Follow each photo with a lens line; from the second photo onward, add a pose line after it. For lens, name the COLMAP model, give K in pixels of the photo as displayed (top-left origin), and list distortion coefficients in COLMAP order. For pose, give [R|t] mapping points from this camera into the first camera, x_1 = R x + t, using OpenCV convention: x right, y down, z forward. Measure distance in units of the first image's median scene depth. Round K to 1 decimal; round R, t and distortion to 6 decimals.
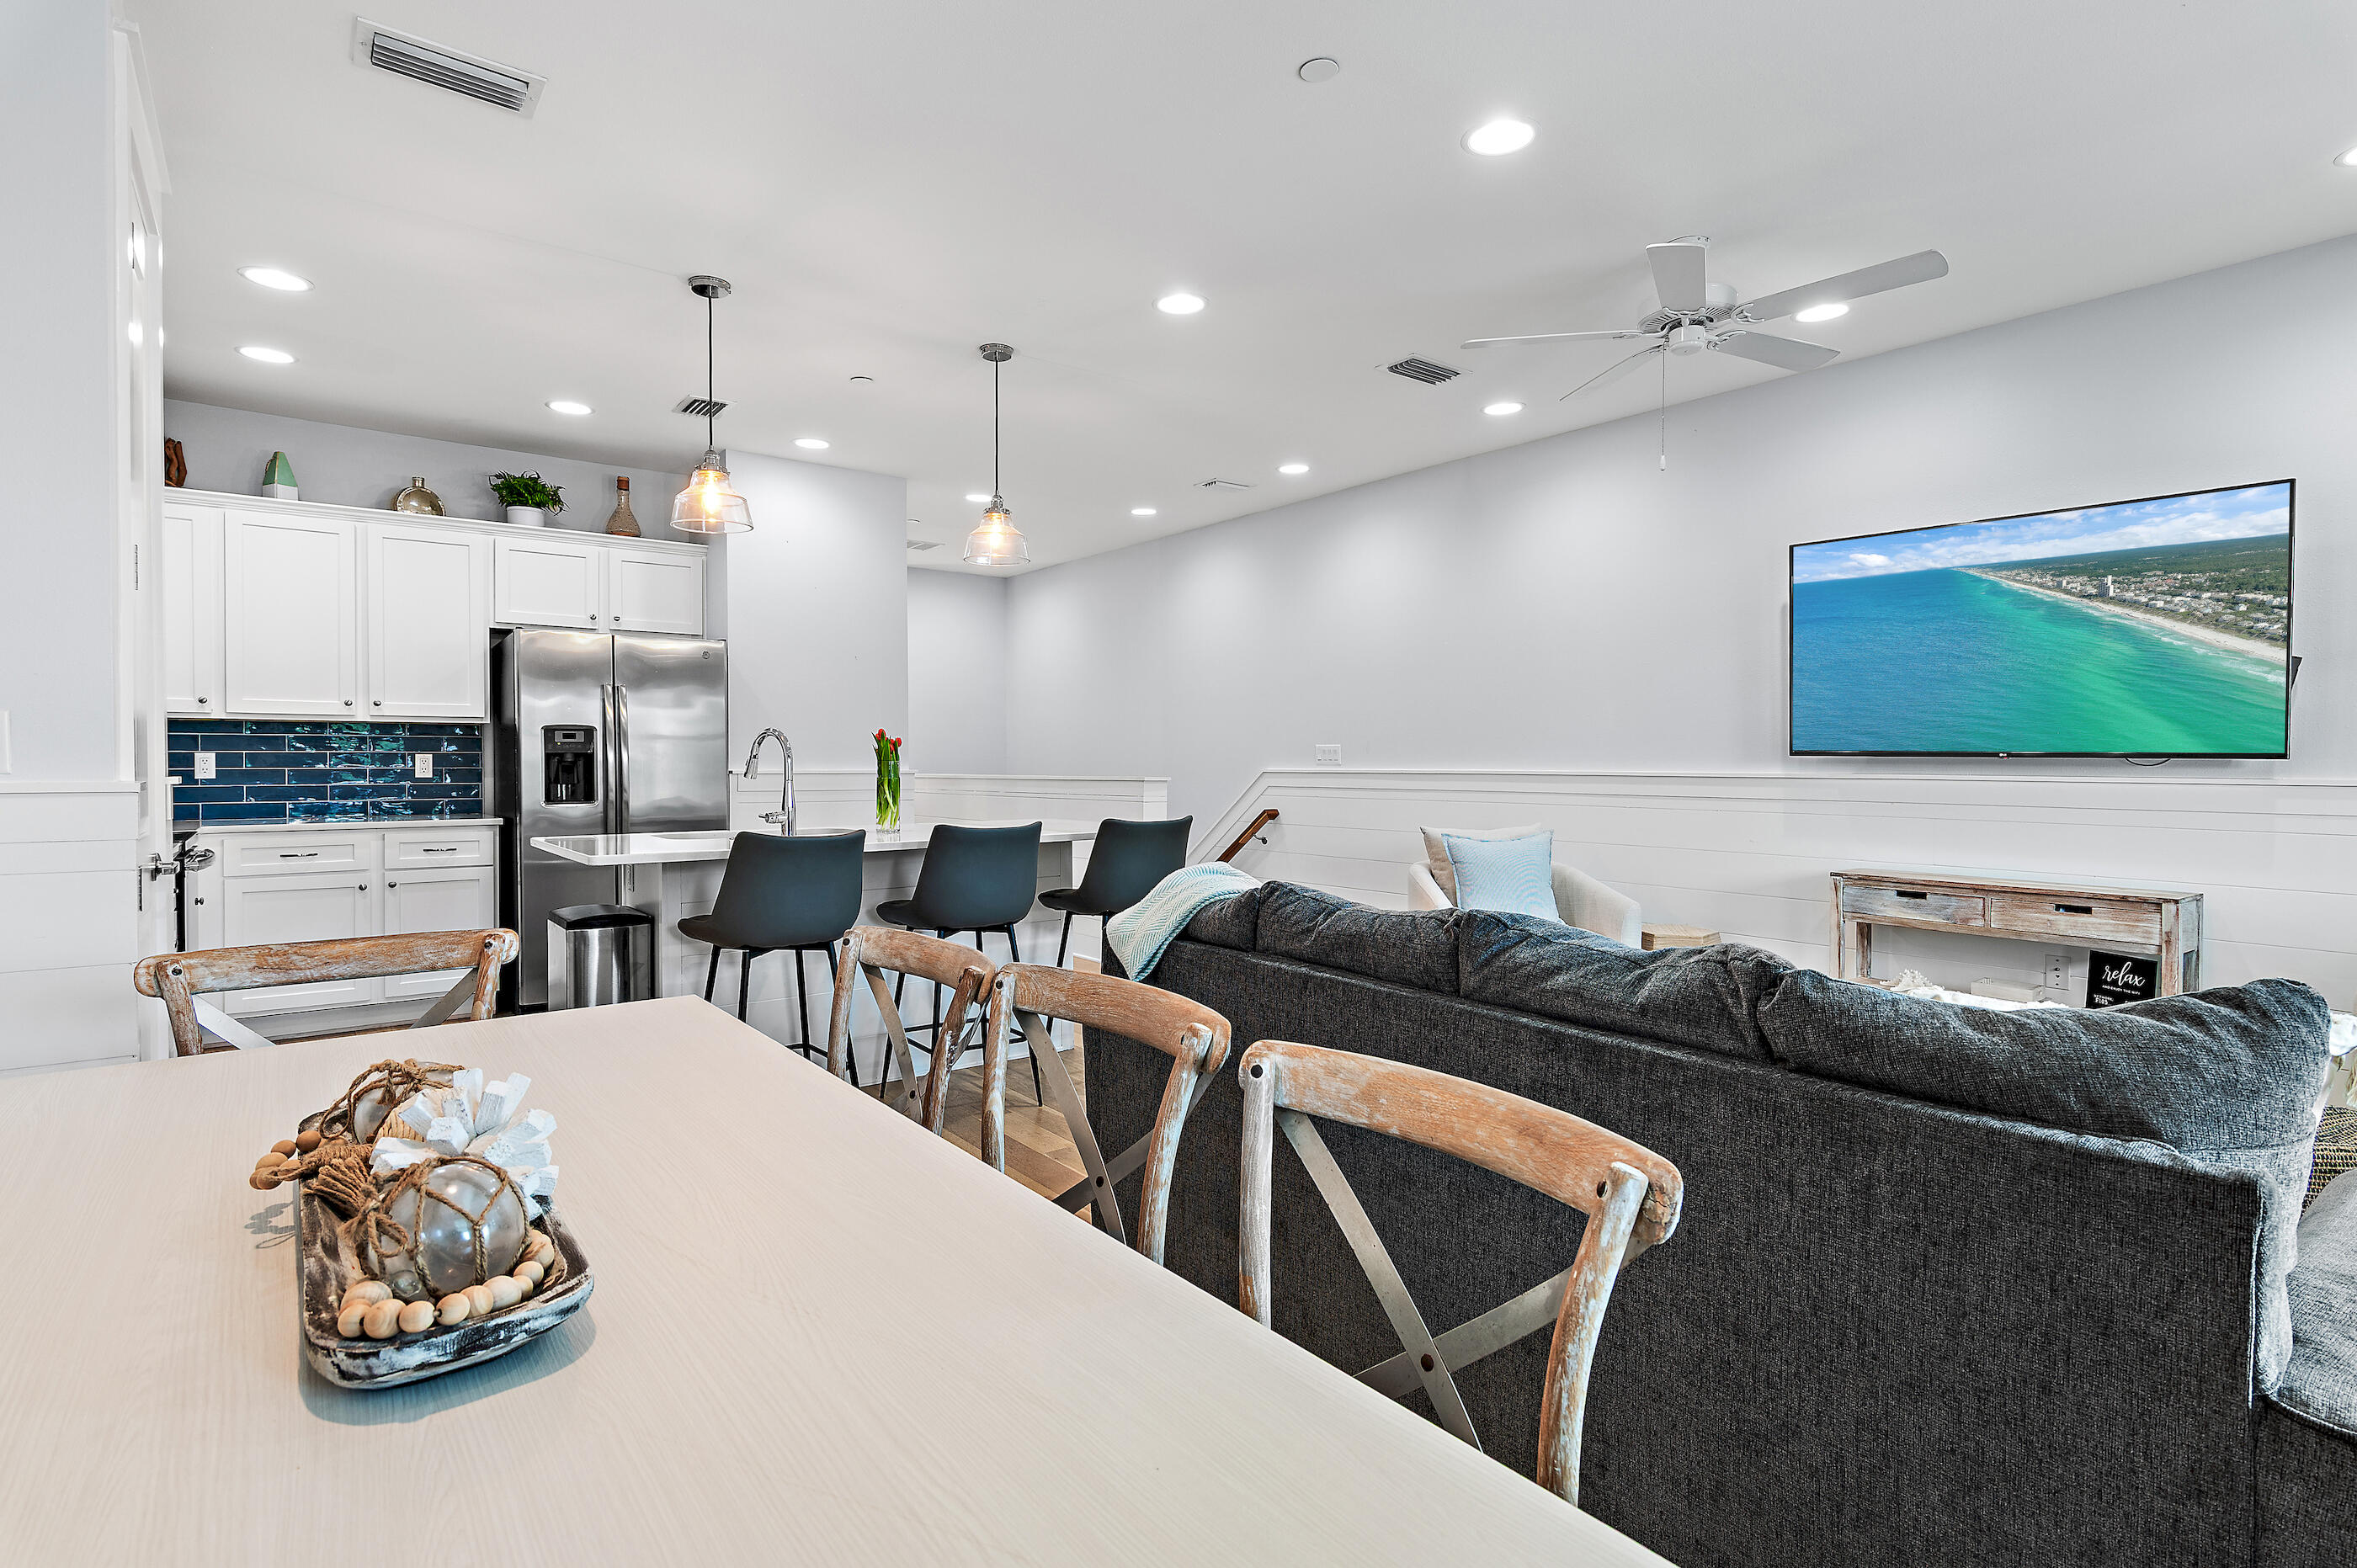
lens RADIAL K [[1173.7, 0, 1180.0], [0, 1173.7, 771.8], [0, 0, 1]] dist [0.001099, -0.000965]
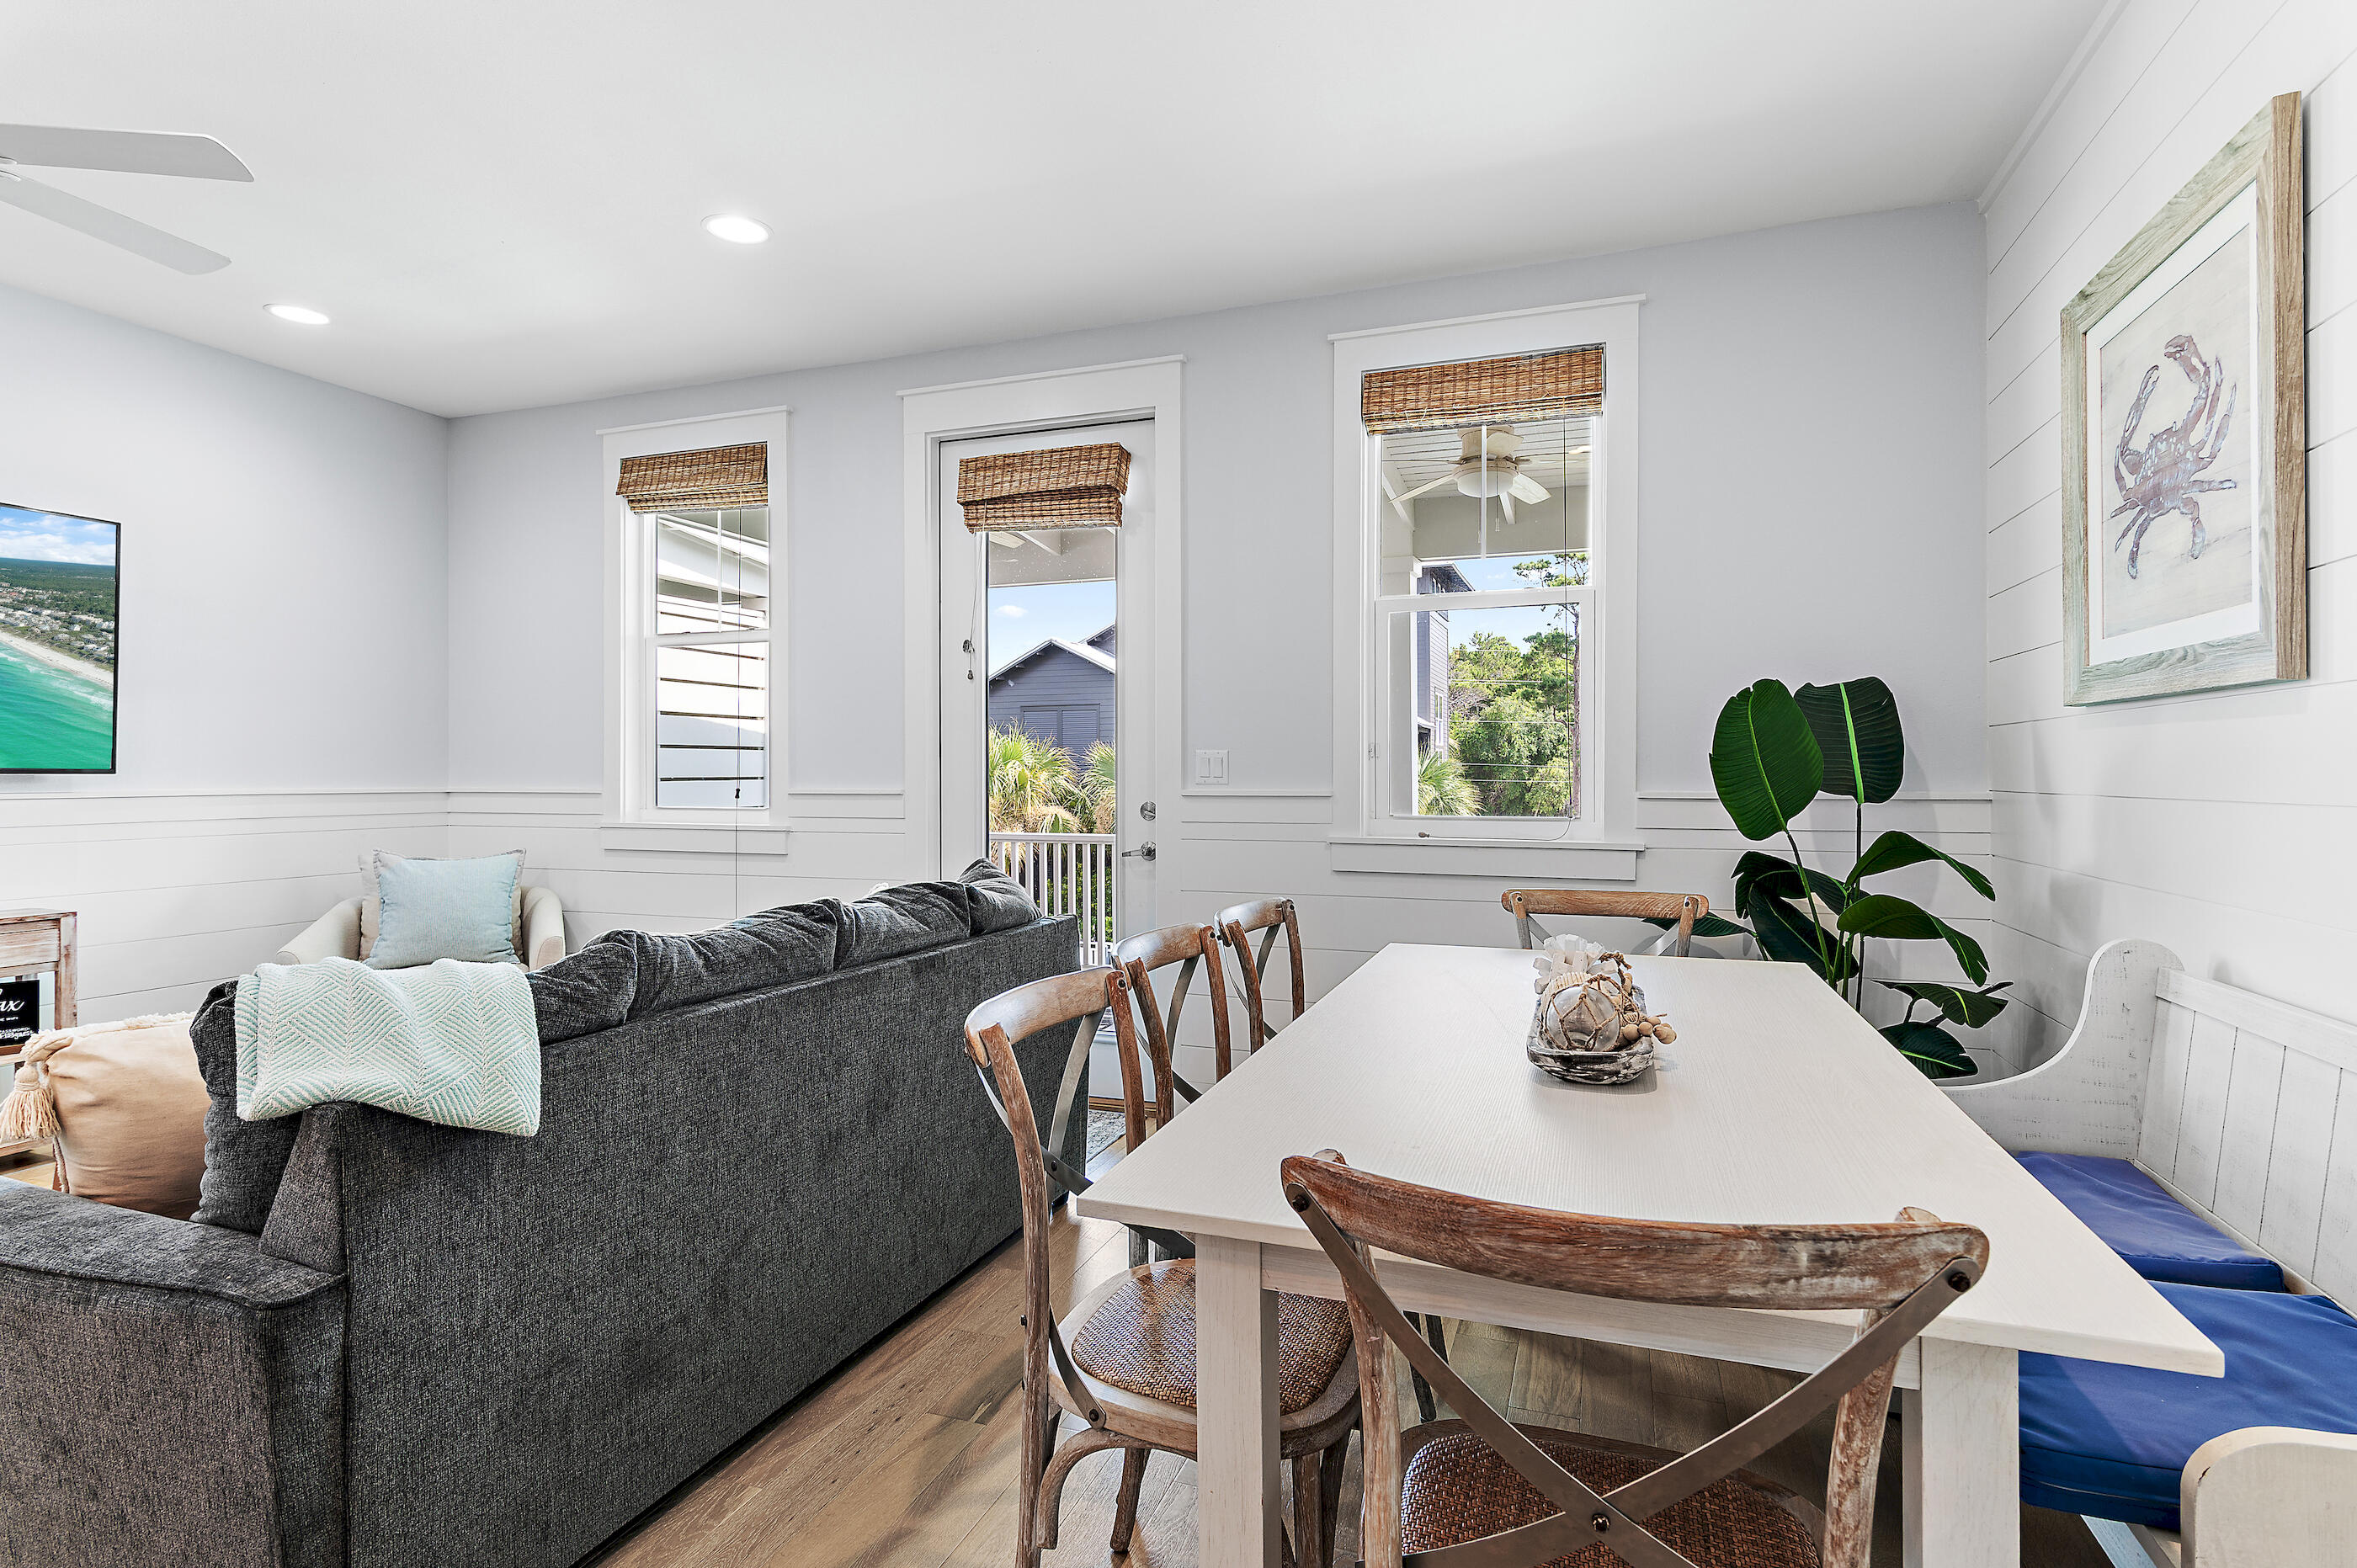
lens RADIAL K [[1173.7, 0, 1180.0], [0, 1173.7, 771.8], [0, 0, 1]] dist [0.001099, -0.000965]
pose [[-0.531393, -0.003247, 0.847119, -0.476084], [0.013893, 0.999825, 0.012547, -0.010899], [-0.847011, 0.018437, -0.531255, 0.664061]]
